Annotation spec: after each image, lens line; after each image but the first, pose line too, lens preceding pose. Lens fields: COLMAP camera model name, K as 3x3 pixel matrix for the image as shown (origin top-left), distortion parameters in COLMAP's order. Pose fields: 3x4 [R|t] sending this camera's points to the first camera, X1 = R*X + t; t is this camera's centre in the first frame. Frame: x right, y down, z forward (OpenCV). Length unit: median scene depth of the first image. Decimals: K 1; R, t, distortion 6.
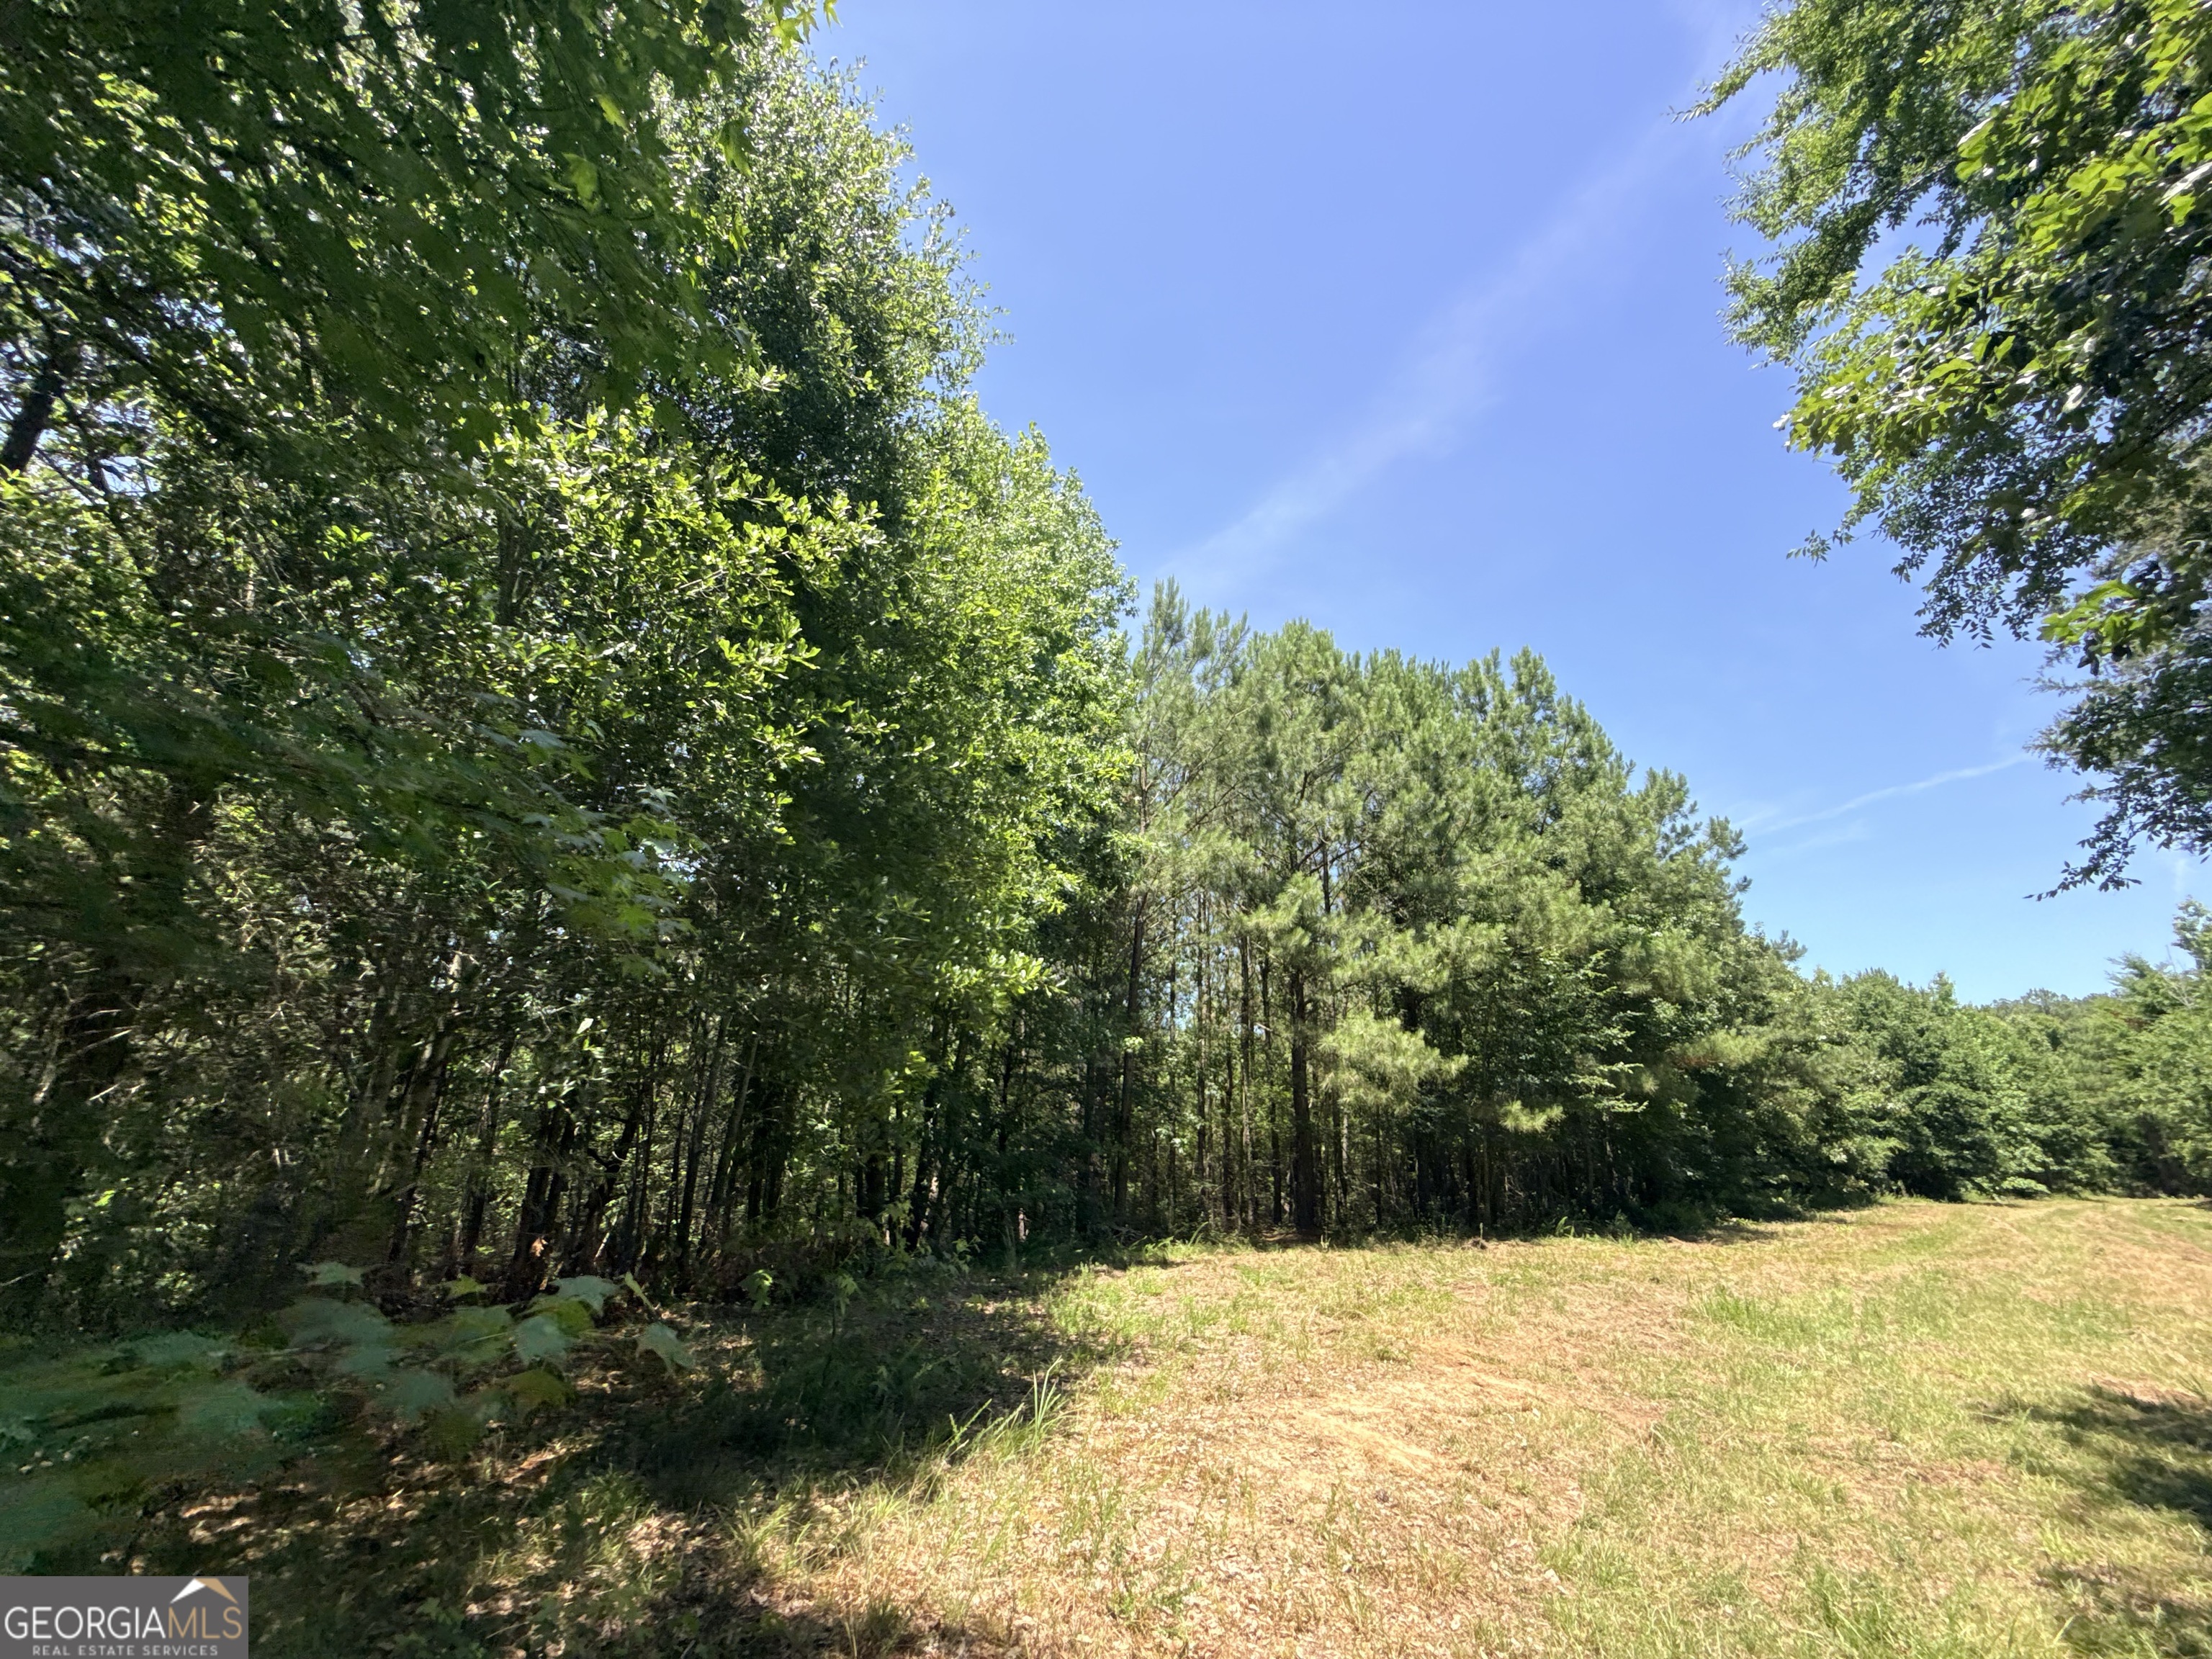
lens RADIAL K [[887.6, 0, 1107.4], [0, 887.6, 827.7], [0, 0, 1]] dist [0.002275, 0.000016]
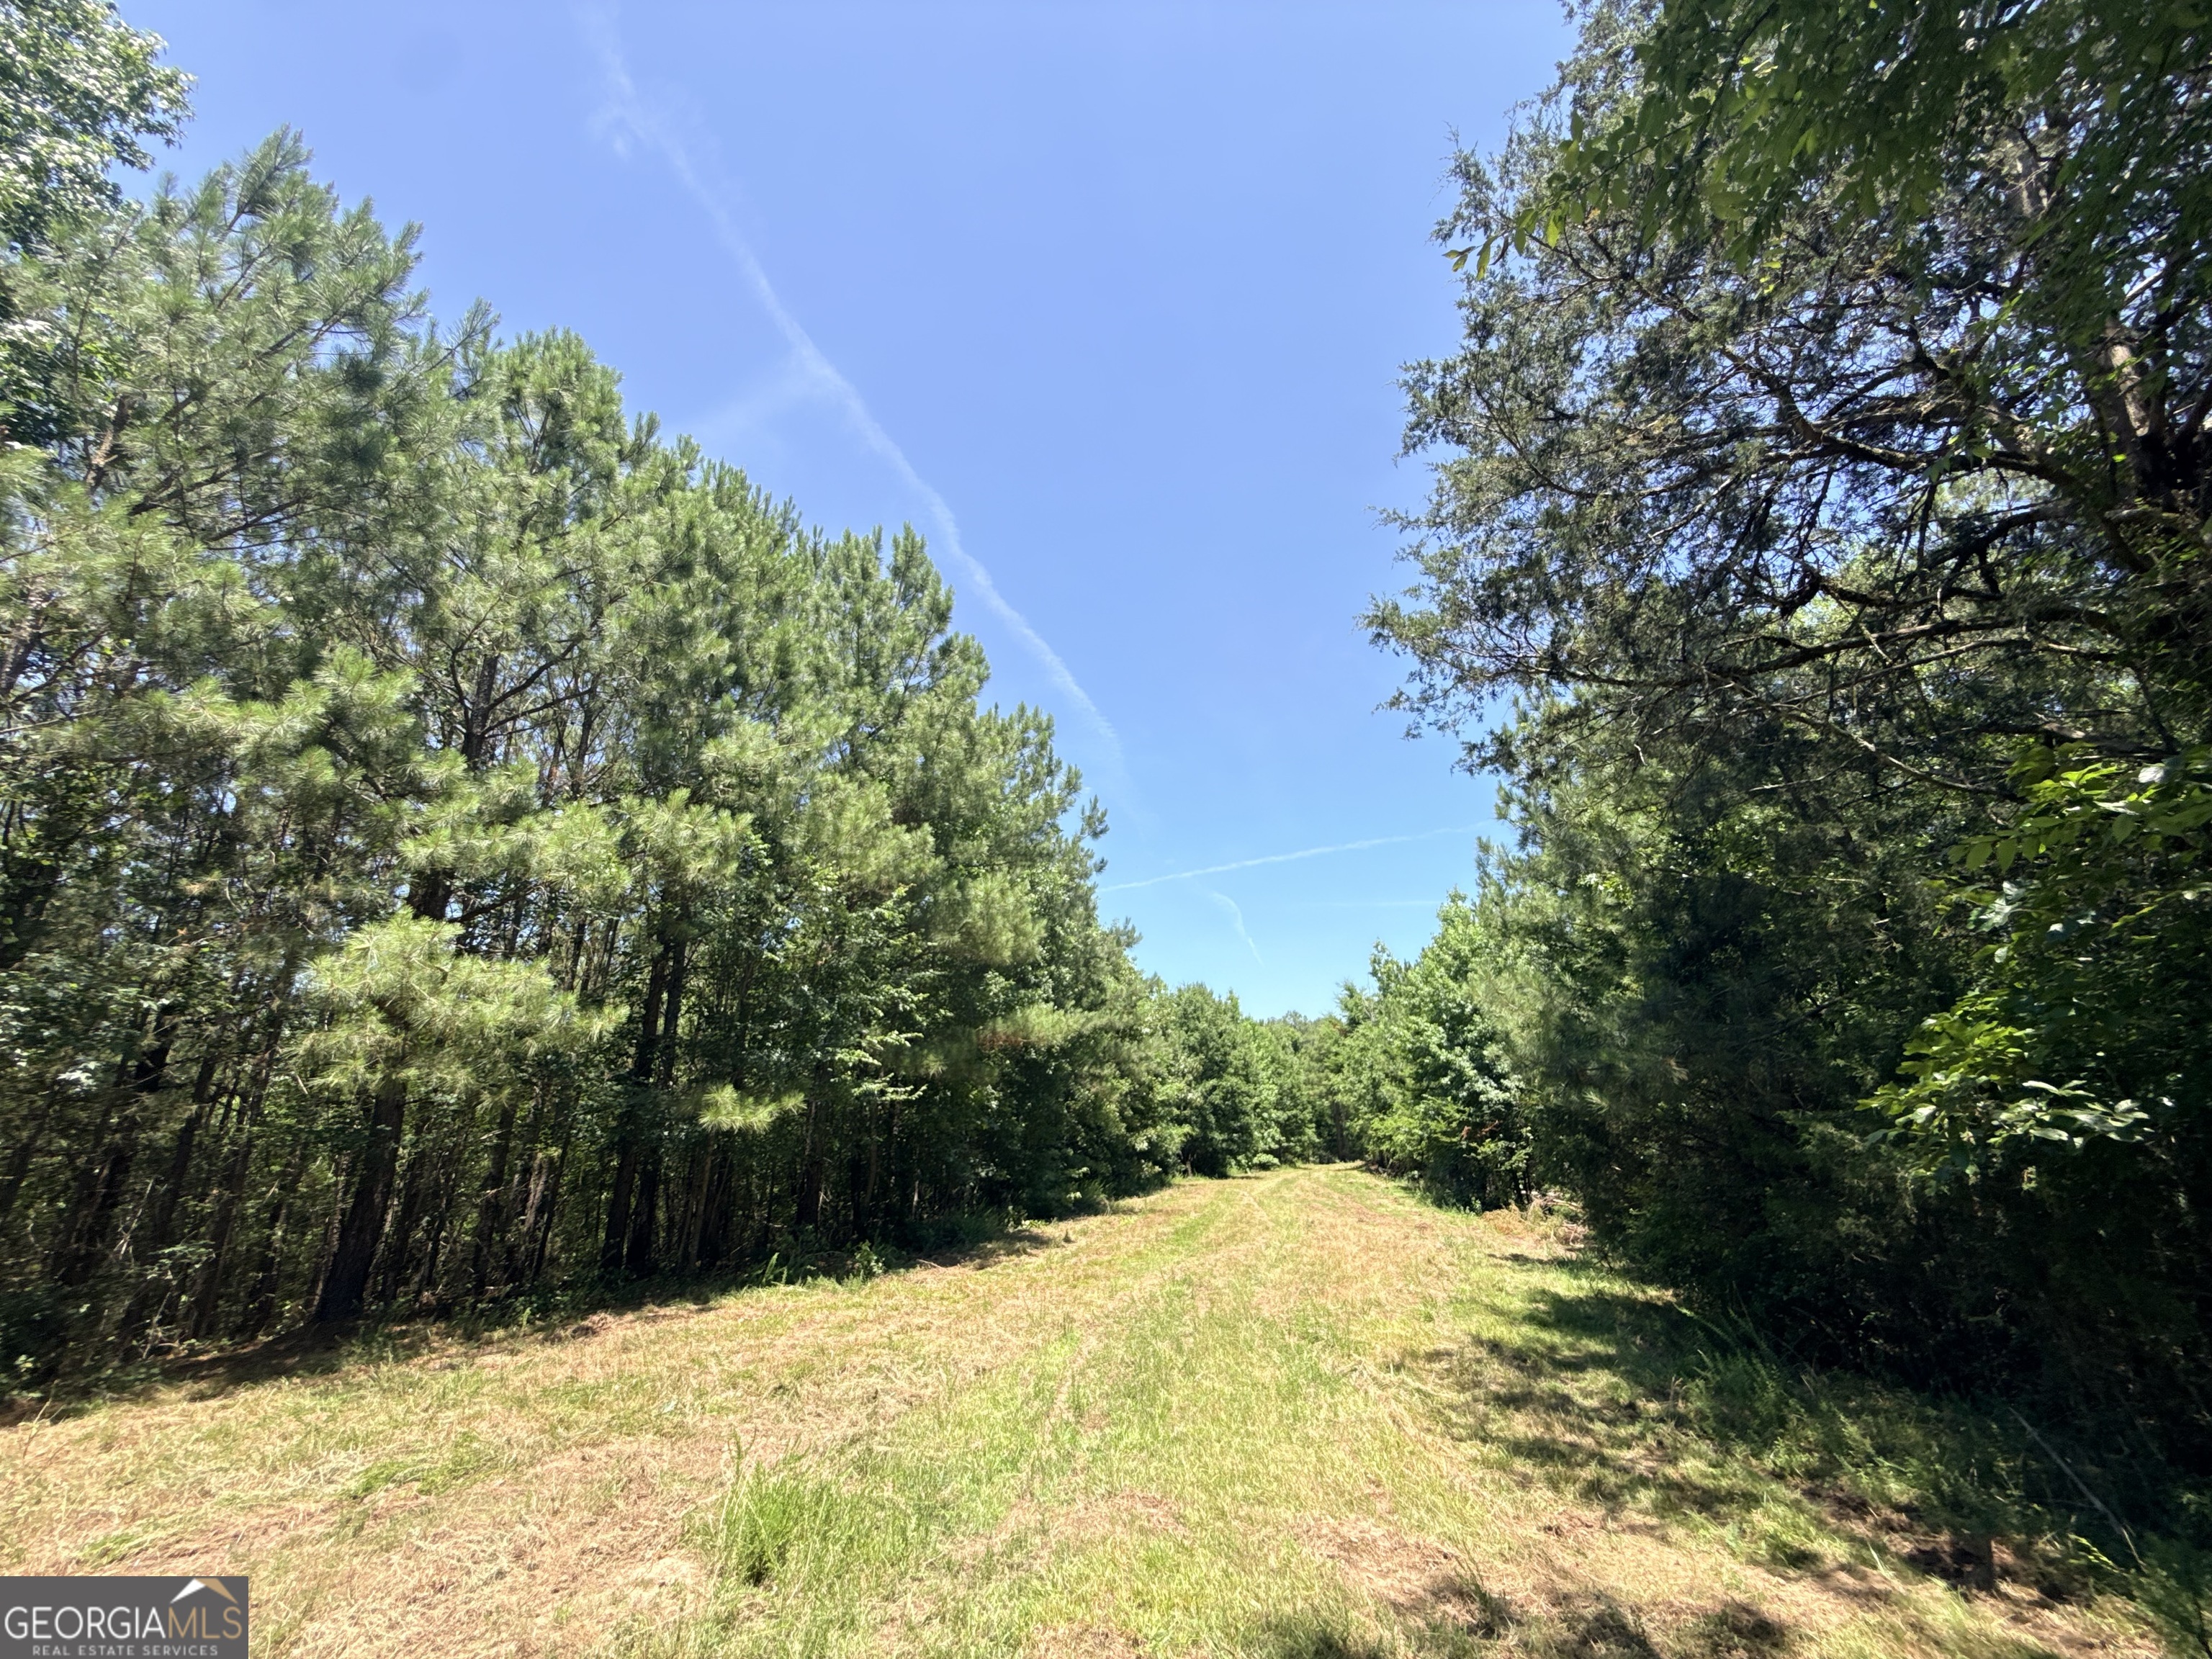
lens RADIAL K [[887.6, 0, 1090.3], [0, 887.6, 817.1], [0, 0, 1]] dist [0.002275, 0.000016]
pose [[0.833977, 0.153375, 0.530055, 0.177888], [-0.145891, 0.987700, -0.056257, 0.064393], [-0.532164, -0.030413, 0.846095, 0.180771]]
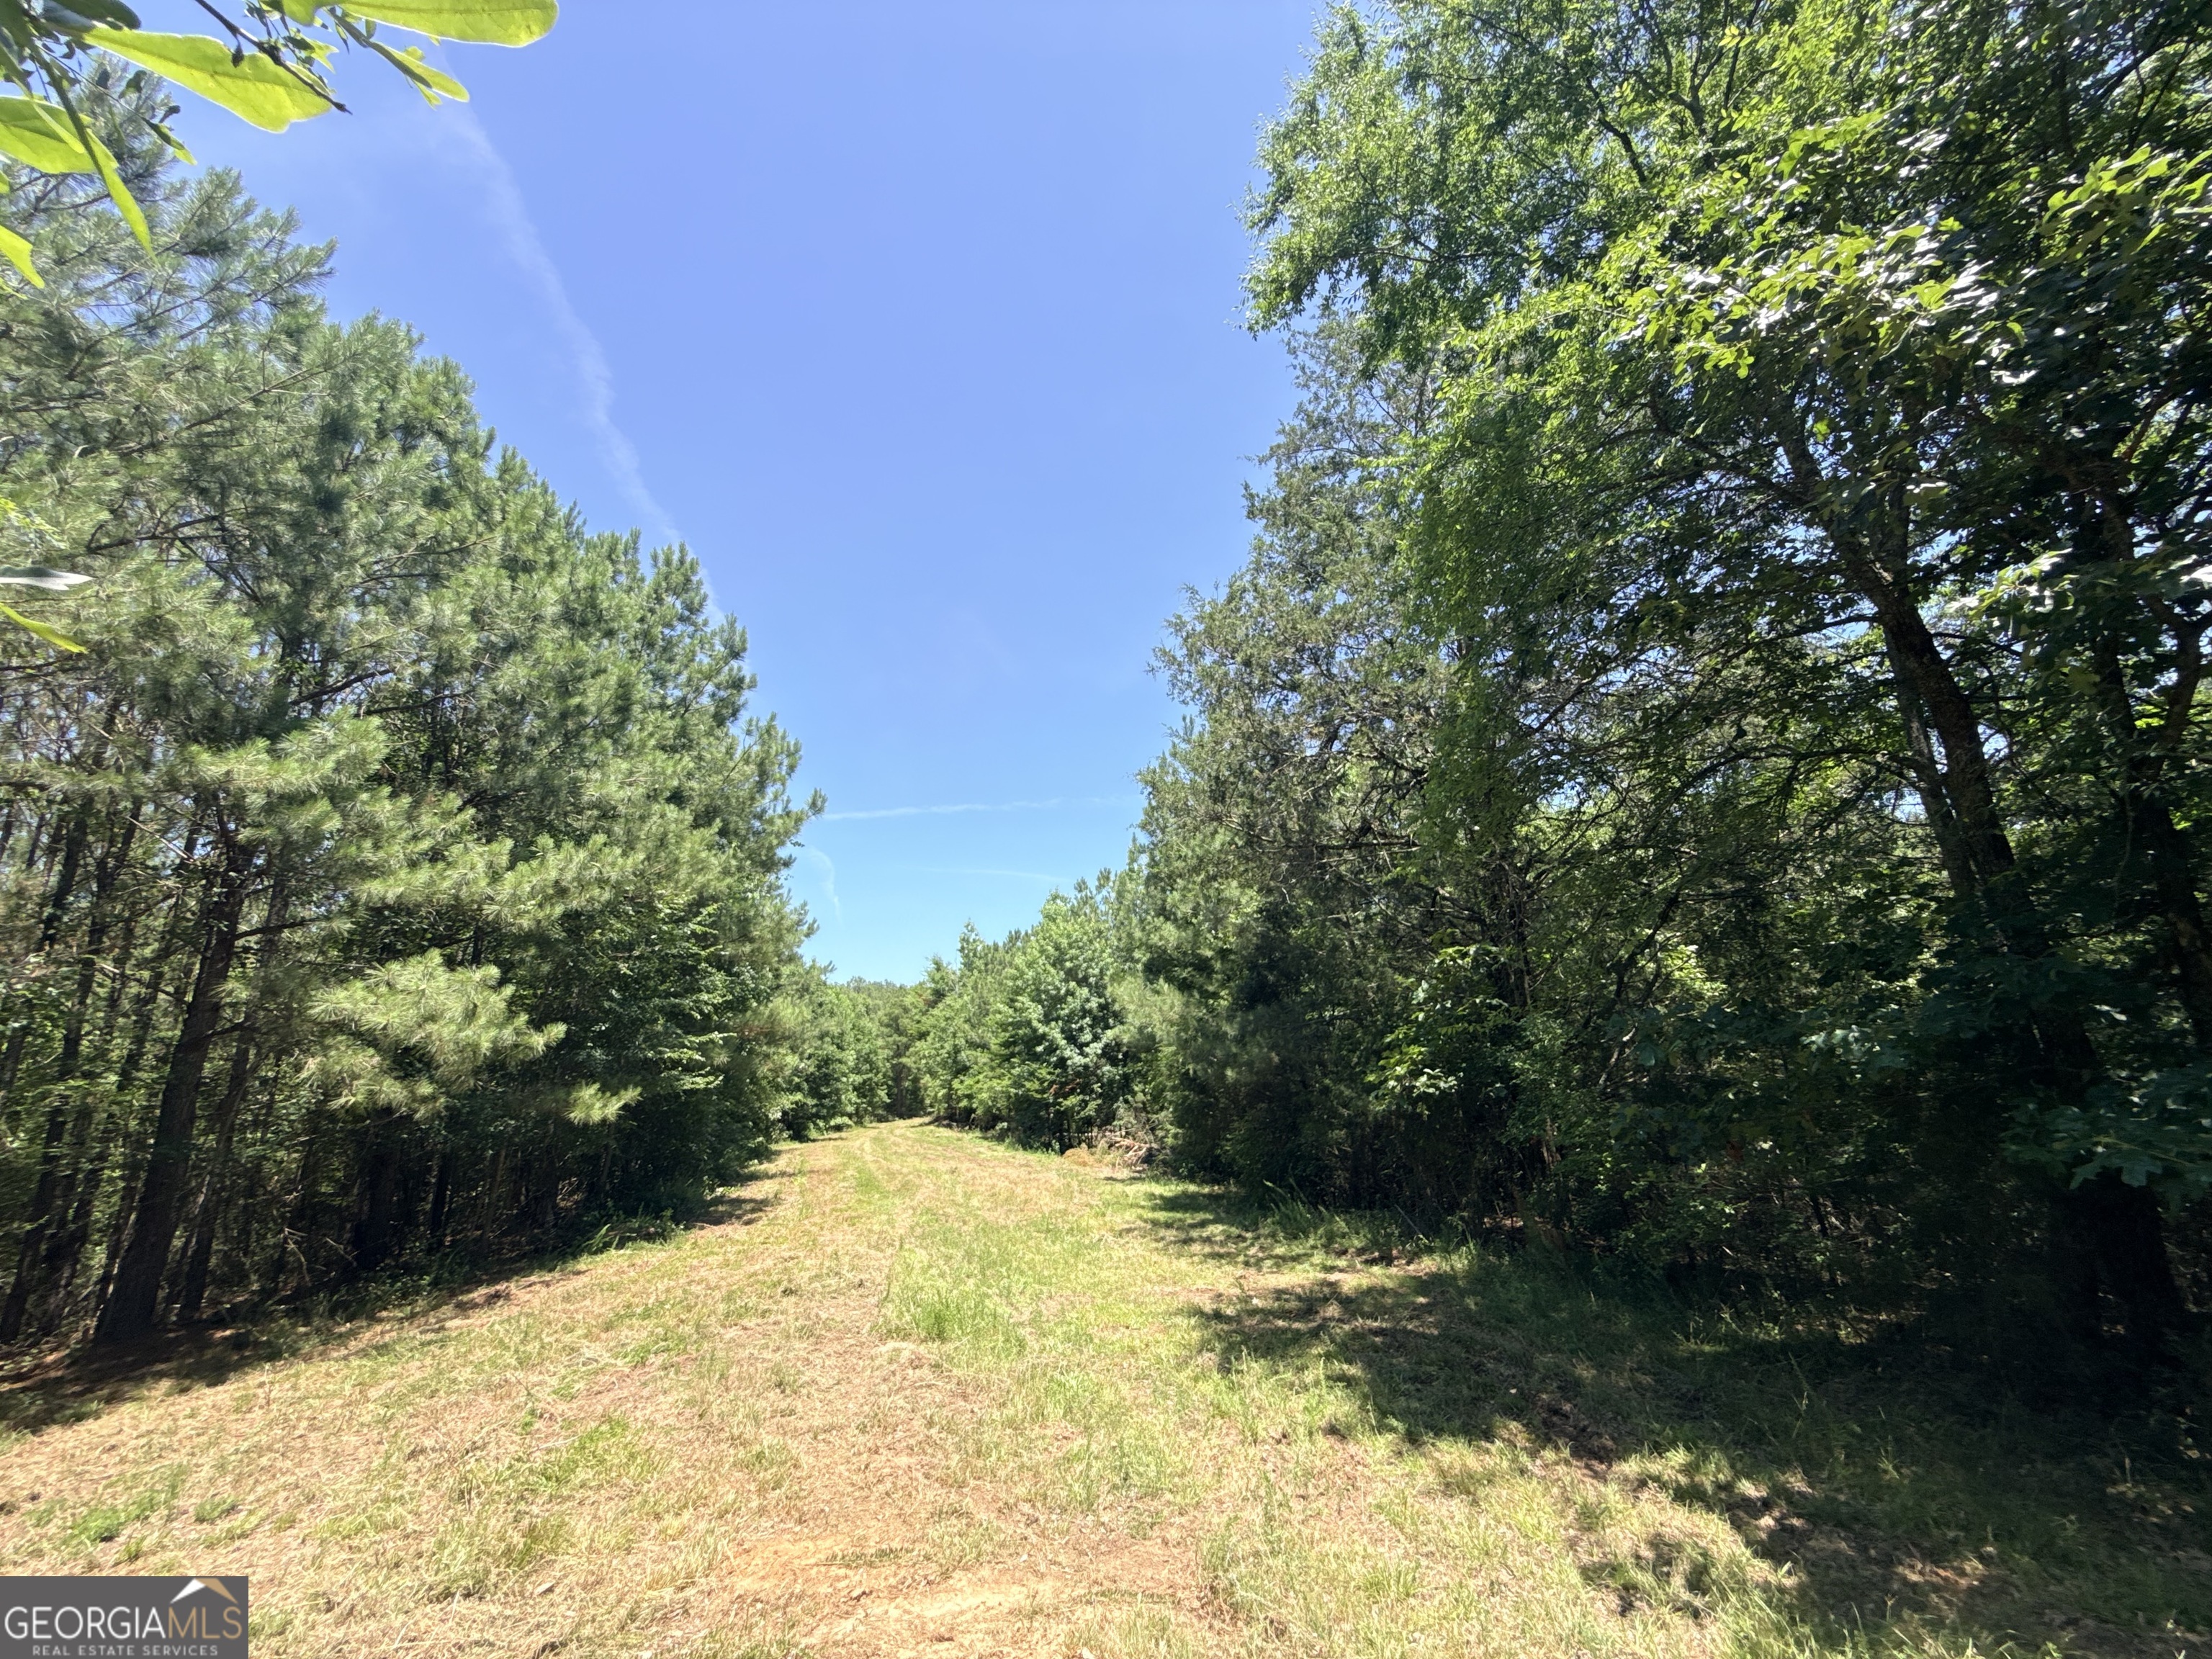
lens RADIAL K [[887.6, 0, 1087.0], [0, 887.6, 826.2], [0, 0, 1]] dist [0.002275, 0.000016]
pose [[0.481506, 0.190770, 0.855429, -0.016221], [-0.216811, 0.971615, -0.094641, 0.043164], [-0.849202, -0.139896, 0.509200, 0.166096]]
